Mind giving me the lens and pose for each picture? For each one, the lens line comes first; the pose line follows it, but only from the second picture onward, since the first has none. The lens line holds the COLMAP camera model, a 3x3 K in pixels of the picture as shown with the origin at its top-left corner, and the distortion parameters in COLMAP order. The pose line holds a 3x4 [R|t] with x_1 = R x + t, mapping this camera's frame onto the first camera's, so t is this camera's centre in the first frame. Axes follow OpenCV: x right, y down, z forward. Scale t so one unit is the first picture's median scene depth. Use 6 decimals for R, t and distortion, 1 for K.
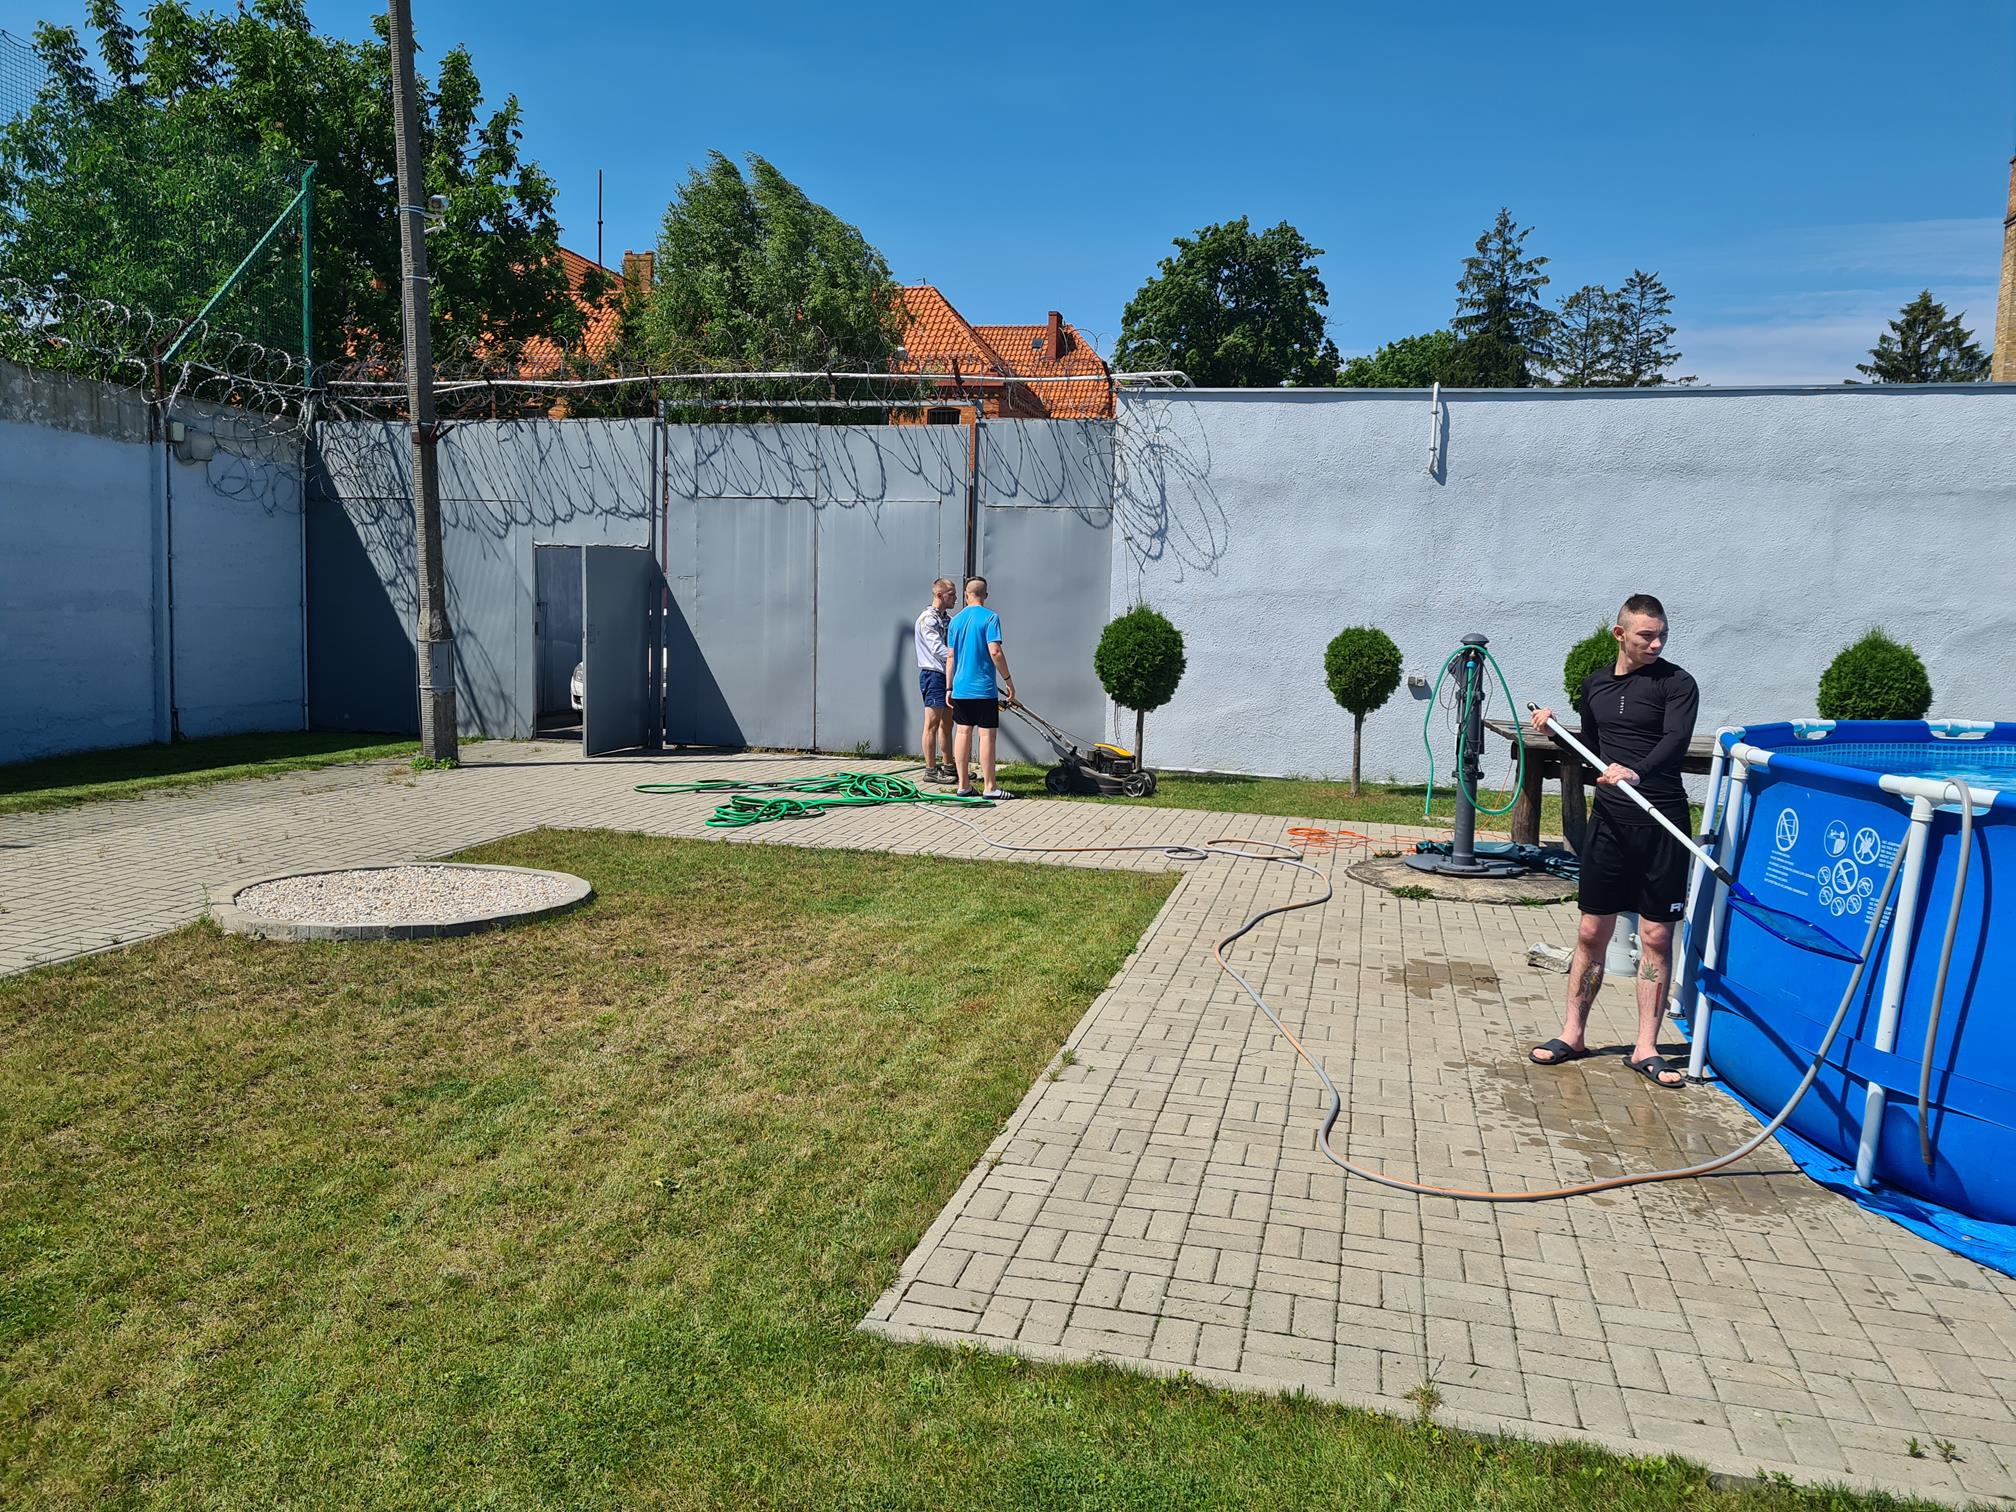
lens RADIAL K [[1513.0, 0, 990.3], [0, 1513.0, 761.5], [0, 0, 1]] dist [0.062475, -0.050300]
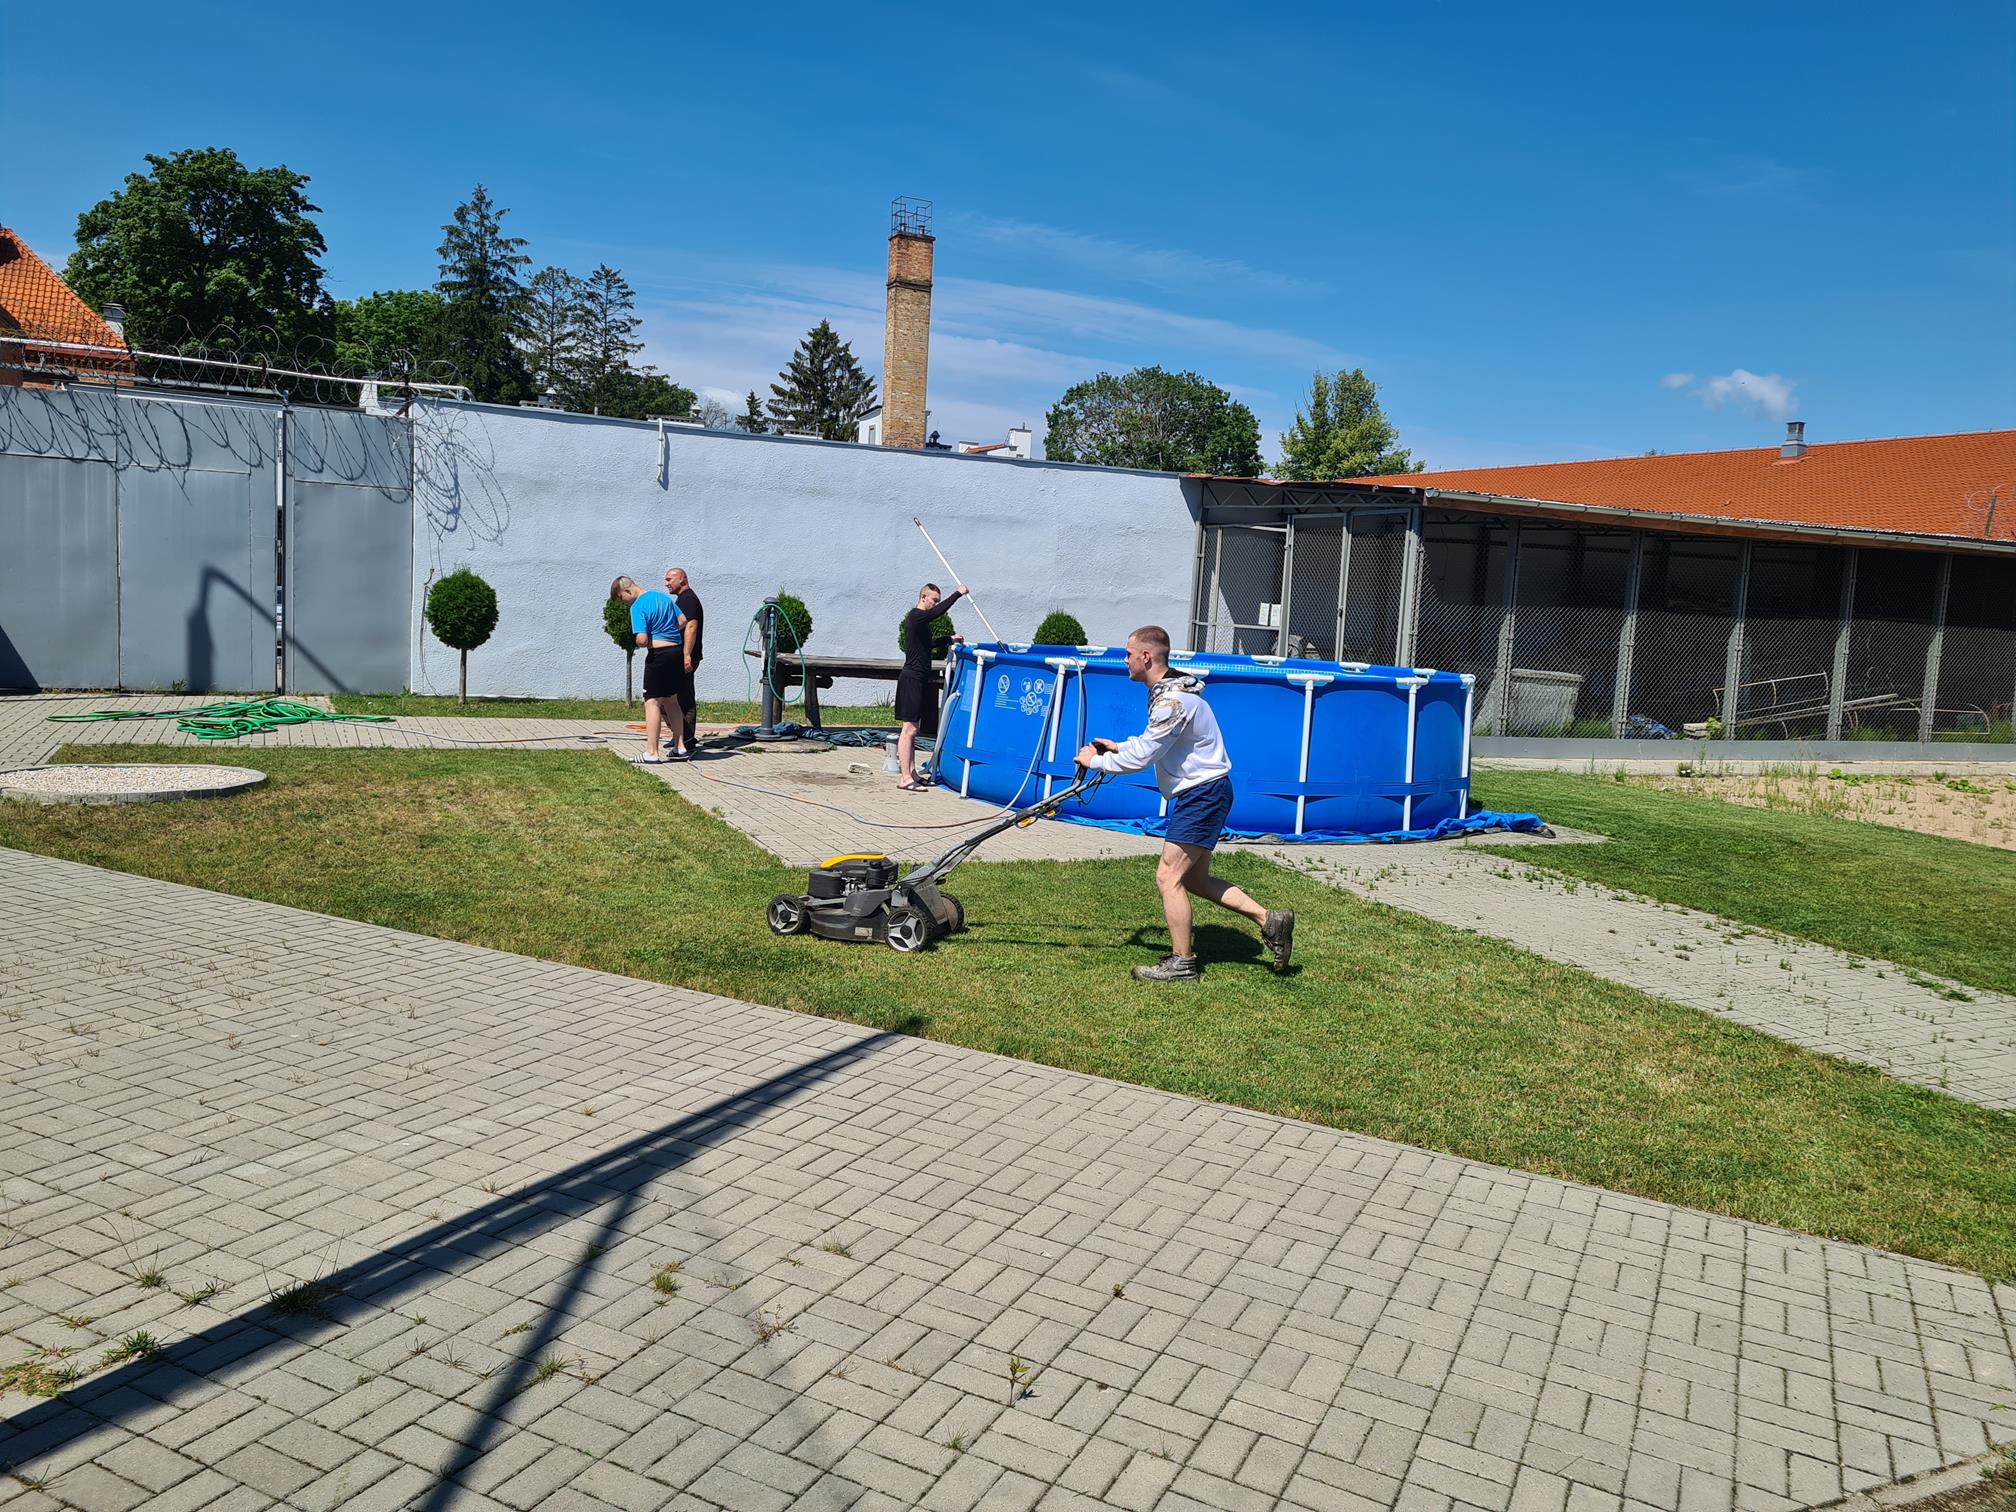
lens RADIAL K [[1513.0, 0, 1009.4], [0, 1513.0, 750.9], [0, 0, 1]] dist [0.062475, -0.050300]
pose [[0.779412, -0.050422, 0.624479, -0.323054], [0.036019, 0.998714, 0.035683, 0.021621], [-0.625475, -0.005319, 0.780226, -0.289404]]
